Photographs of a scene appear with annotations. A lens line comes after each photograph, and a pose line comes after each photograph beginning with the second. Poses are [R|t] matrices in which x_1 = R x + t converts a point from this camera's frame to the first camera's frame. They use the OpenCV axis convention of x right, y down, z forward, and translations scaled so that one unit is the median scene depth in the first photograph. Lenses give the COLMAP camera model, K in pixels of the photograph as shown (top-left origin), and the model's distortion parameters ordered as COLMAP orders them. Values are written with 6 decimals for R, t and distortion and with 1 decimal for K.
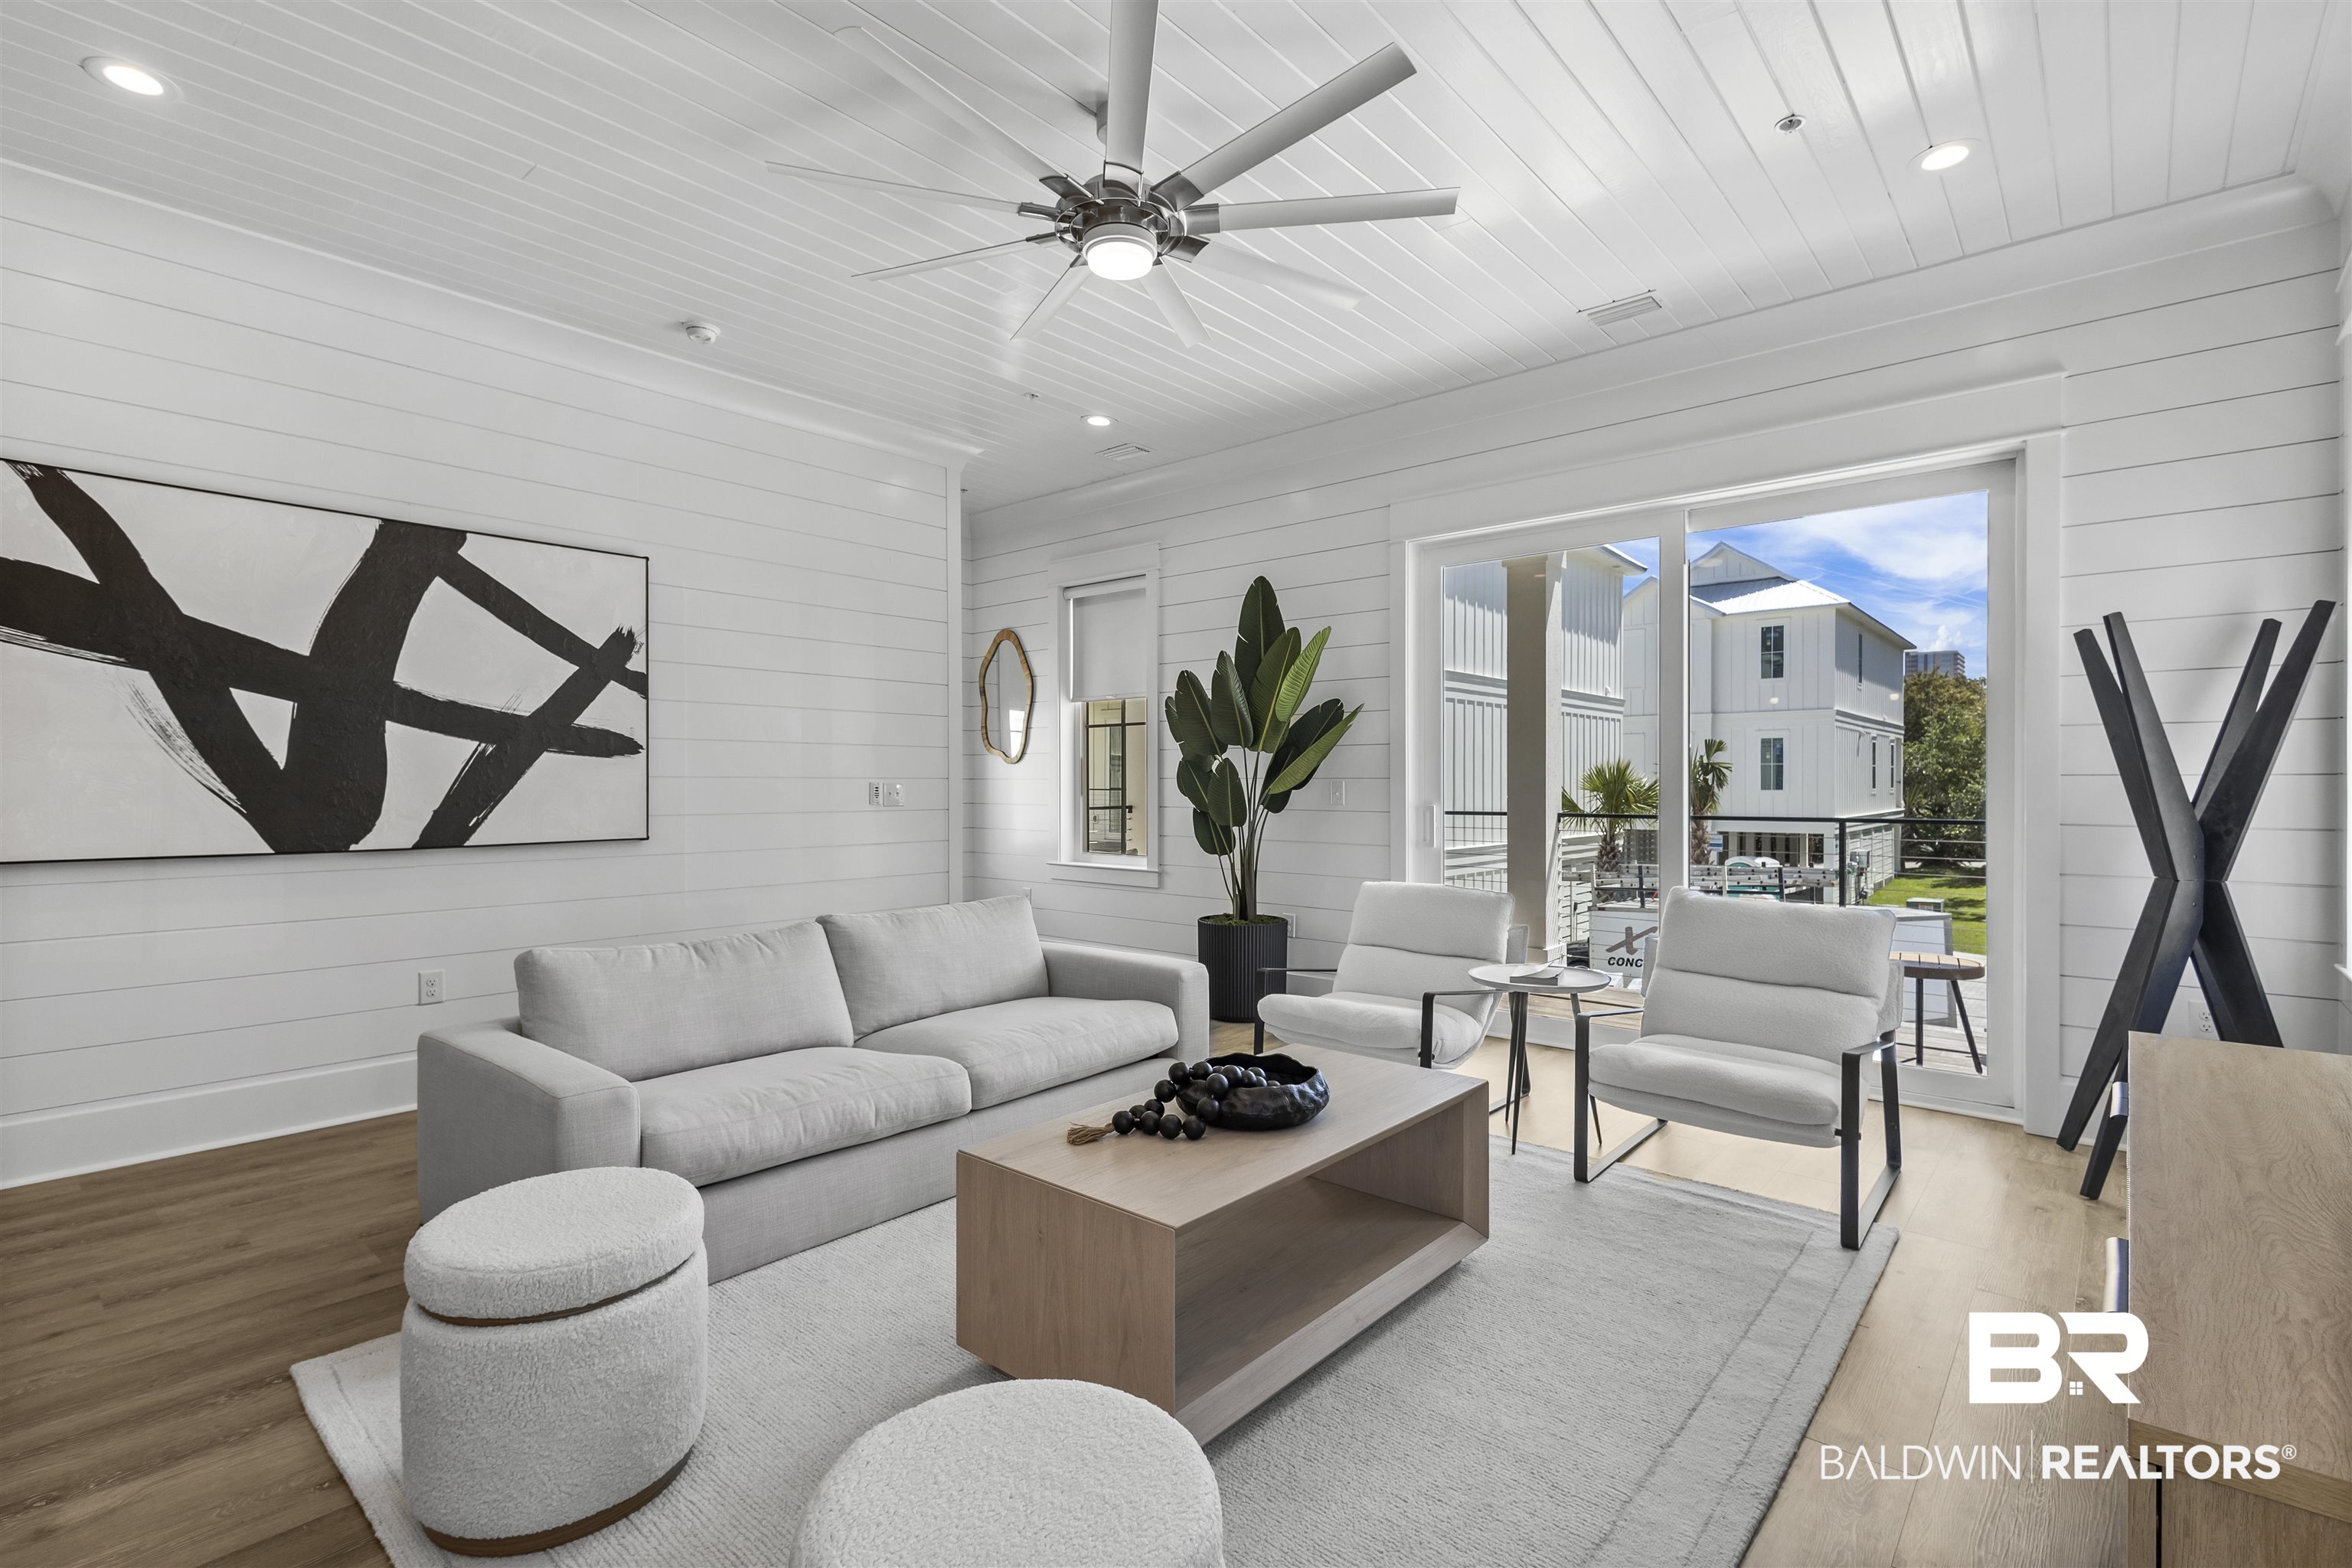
lens RADIAL K [[1083.4, 0, 1174.4], [0, 1083.4, 775.5], [0, 0, 1]] dist [0.003497, 0.000186]
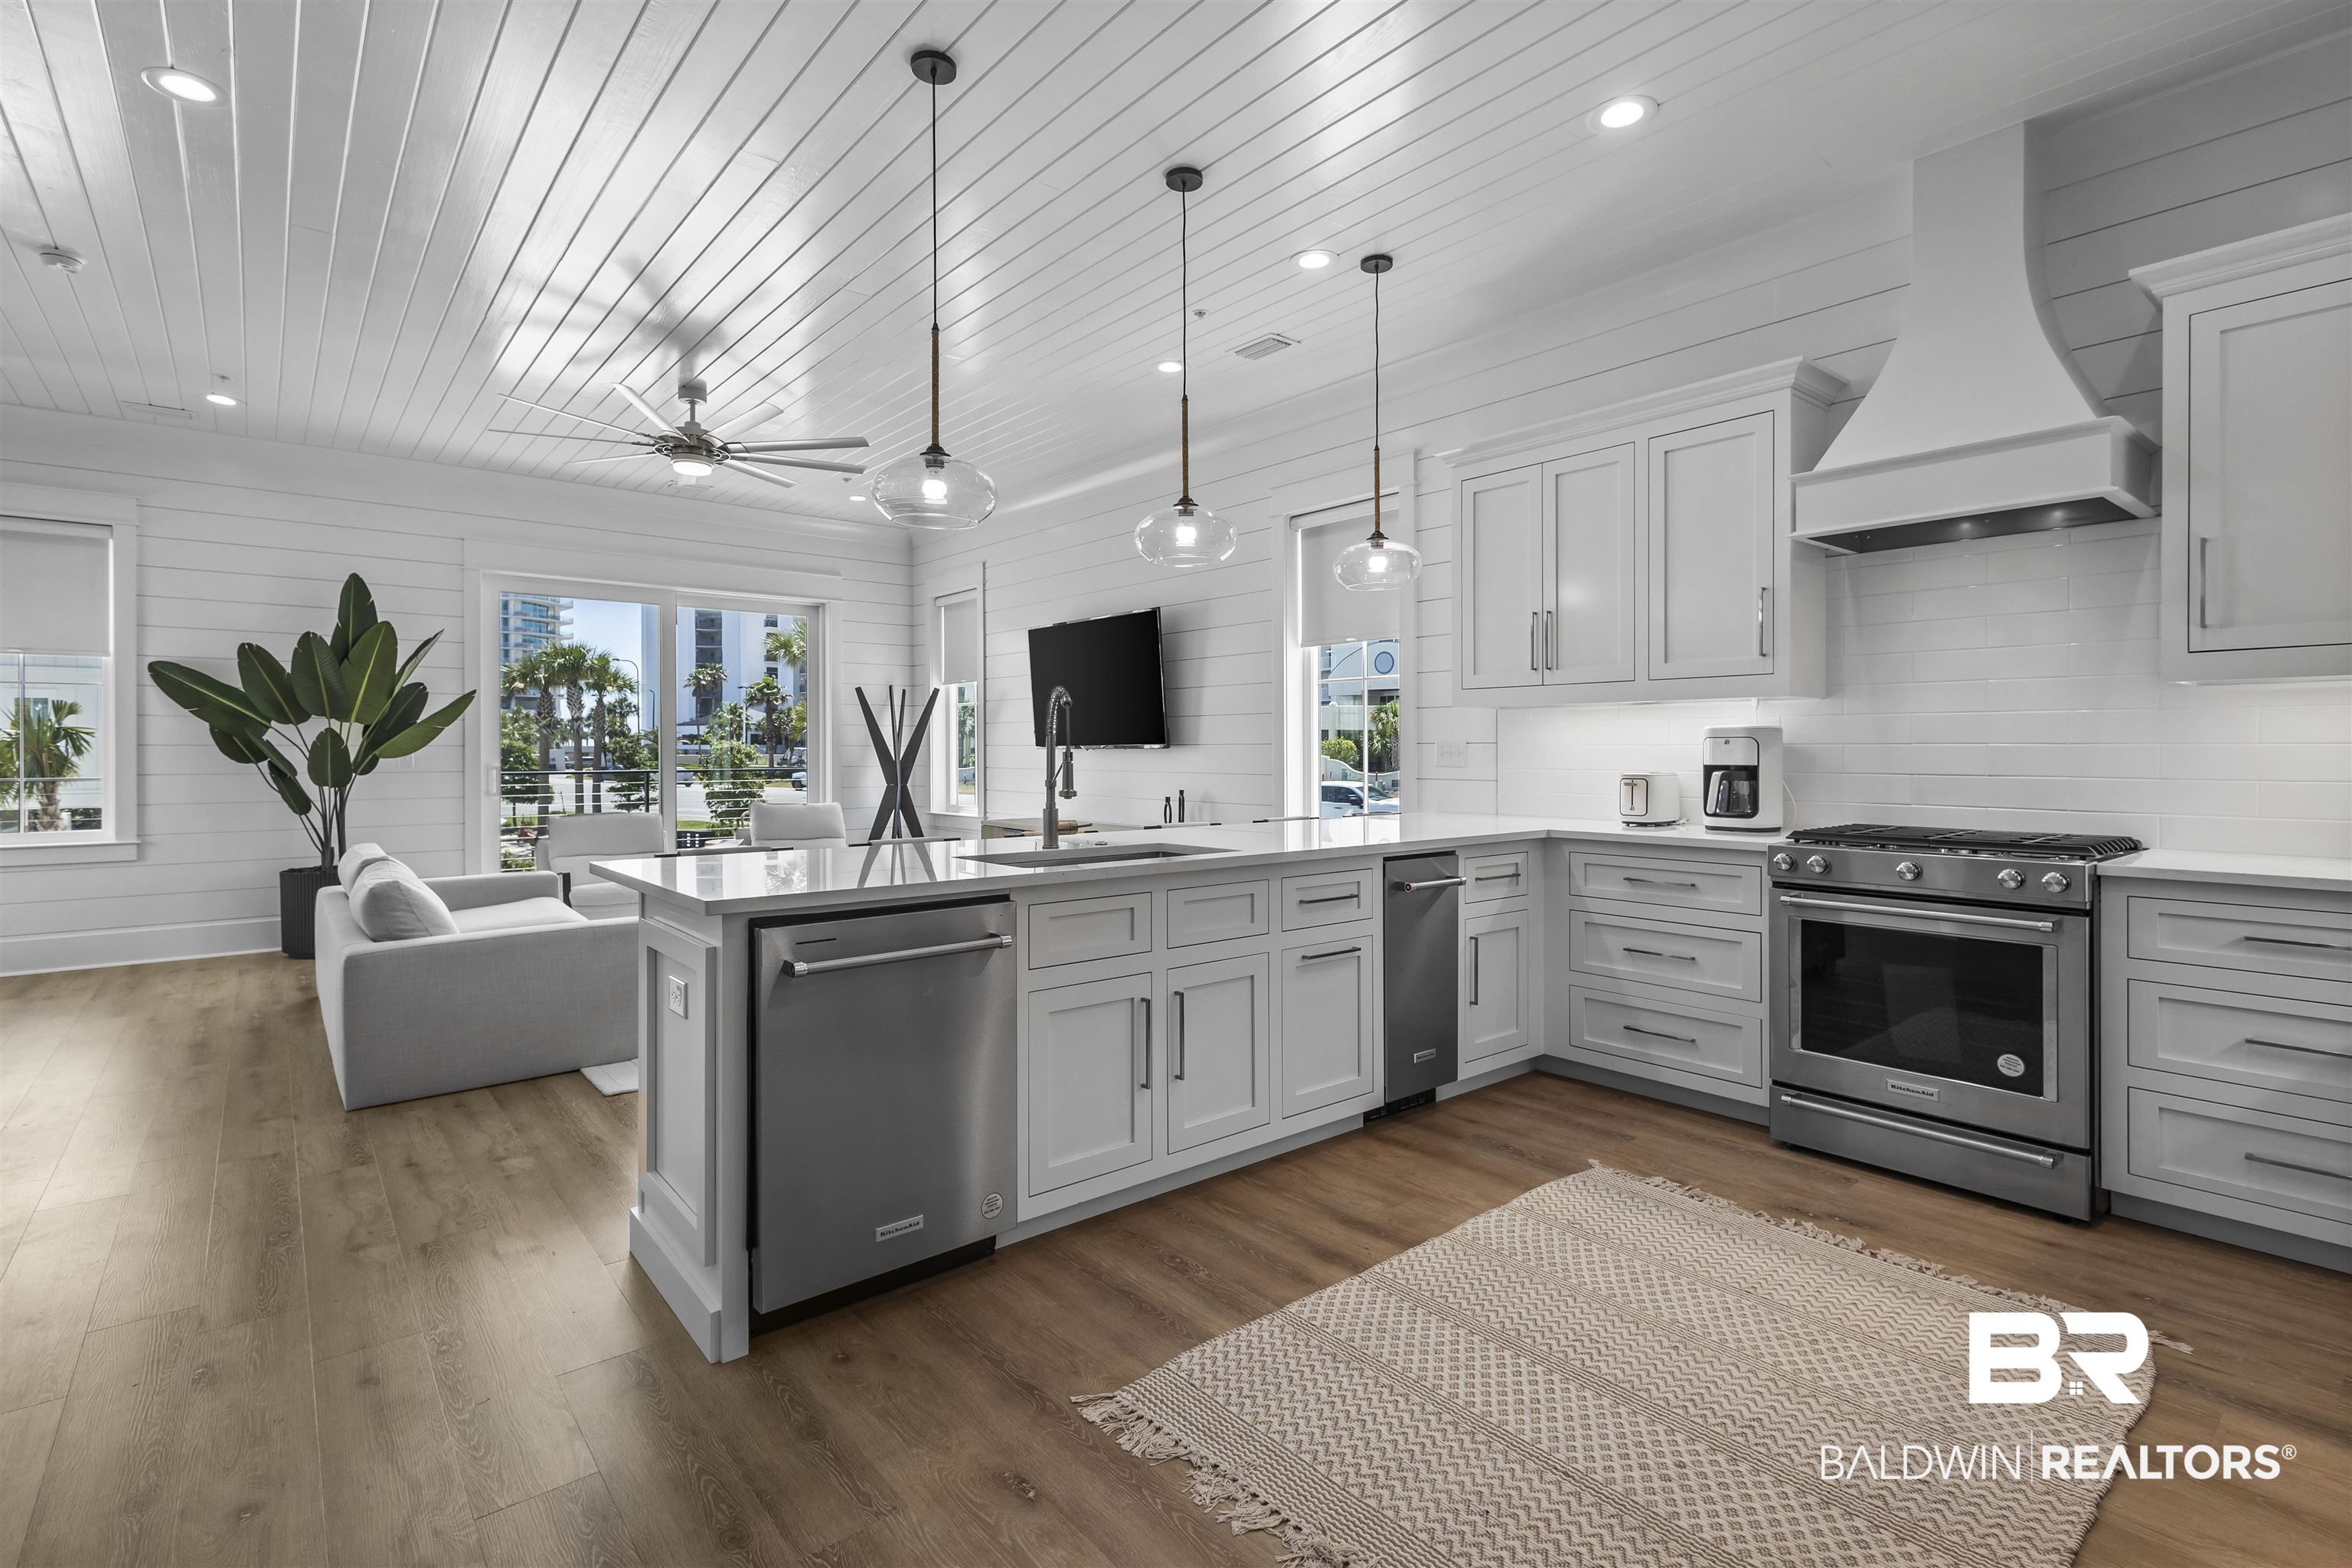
lens RADIAL K [[1083.4, 0, 1174.3], [0, 1083.4, 763.4], [0, 0, 1]] dist [0.003497, 0.000186]
pose [[0.146673, -0.012709, 0.989103, -0.955005], [-0.005658, 0.999890, 0.013686, 0.000558], [-0.989169, -0.007603, 0.146585, -0.048164]]
